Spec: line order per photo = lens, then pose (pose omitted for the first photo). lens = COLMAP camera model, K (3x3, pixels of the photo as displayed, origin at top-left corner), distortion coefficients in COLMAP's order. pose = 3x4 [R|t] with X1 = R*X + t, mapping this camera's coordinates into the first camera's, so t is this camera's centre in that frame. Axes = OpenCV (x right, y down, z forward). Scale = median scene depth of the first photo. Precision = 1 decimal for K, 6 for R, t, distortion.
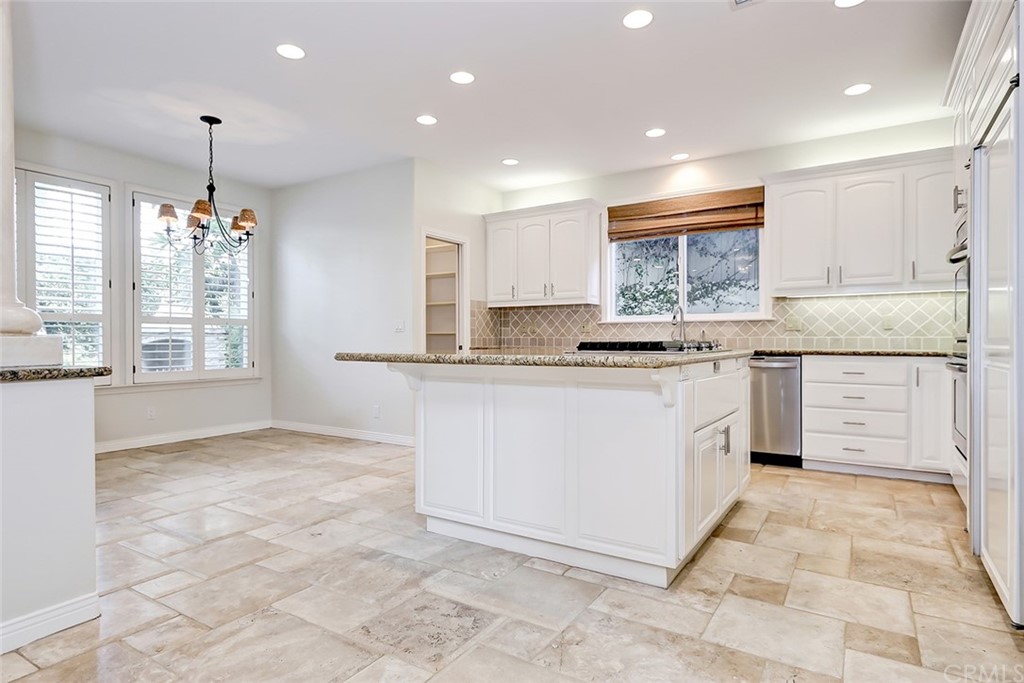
lens RADIAL K [[548.7, 0, 514.5], [0, 548.7, 340.6], [0, 0, 1]] dist [0.003167, -0.000028]
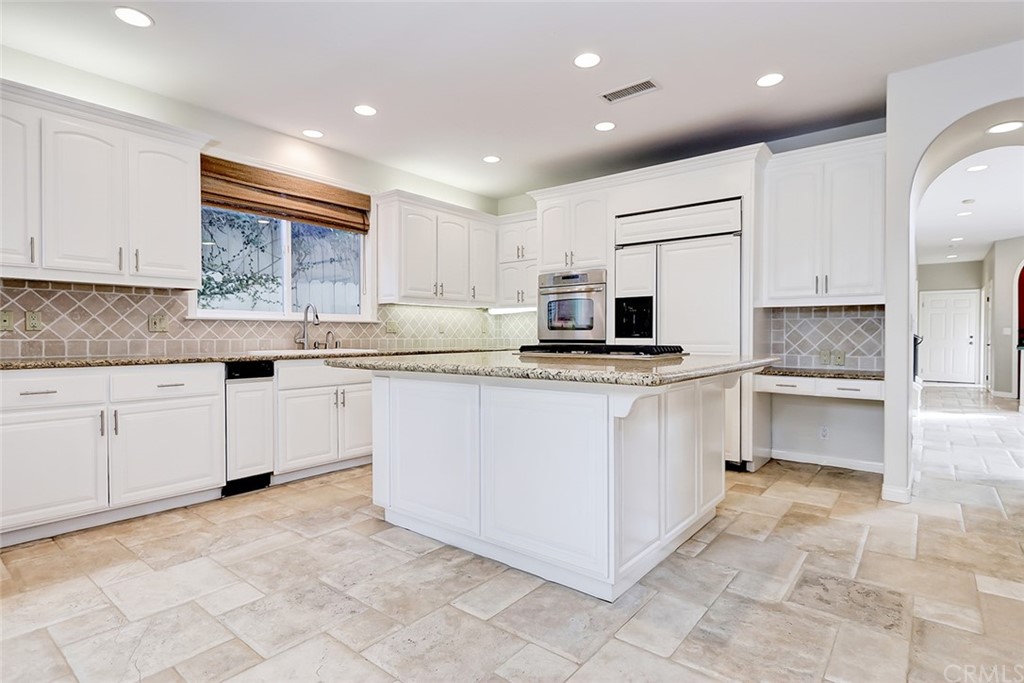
lens RADIAL K [[515.2, 0, 516.9], [0, 515.2, 340.5], [0, 0, 1]] dist [0.003120, -0.001160]
pose [[0.121596, -0.008720, 0.992541, -0.520748], [0.001165, 0.999962, 0.008643, -0.011528], [-0.992579, 0.000105, 0.121601, 0.621493]]
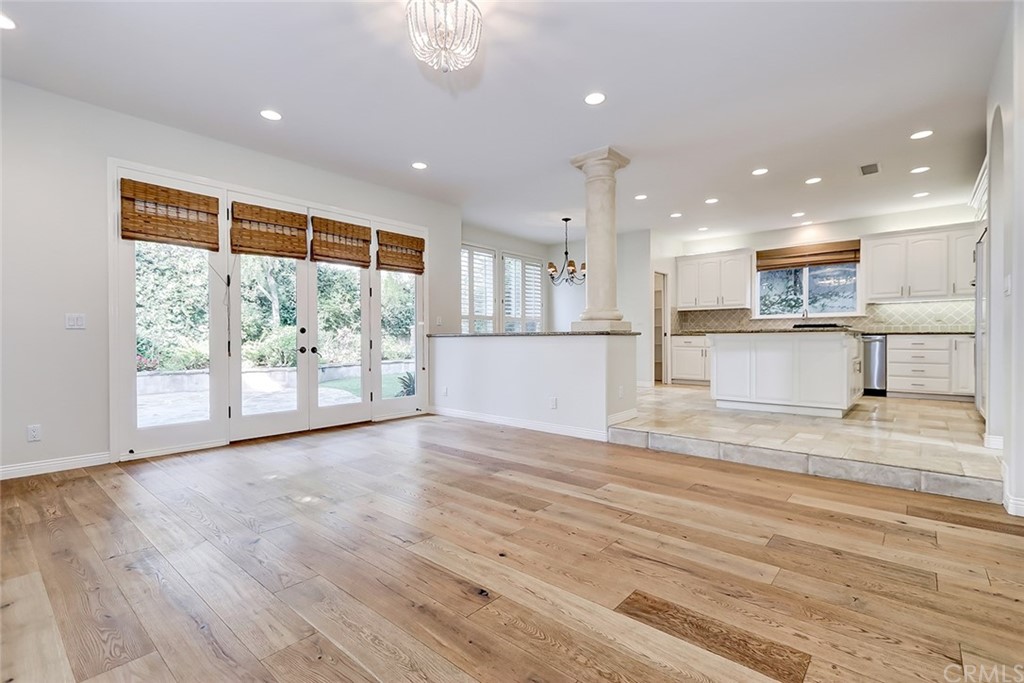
lens RADIAL K [[464.1, 0, 524.6], [0, 464.1, 341.9], [0, 0, 1]] dist [0.003371, -0.000051]
pose [[0.991036, -0.001308, -0.133590, -0.421501], [0.002056, 0.999983, 0.005462, 0.035060], [0.133581, -0.005688, 0.991022, -0.633435]]
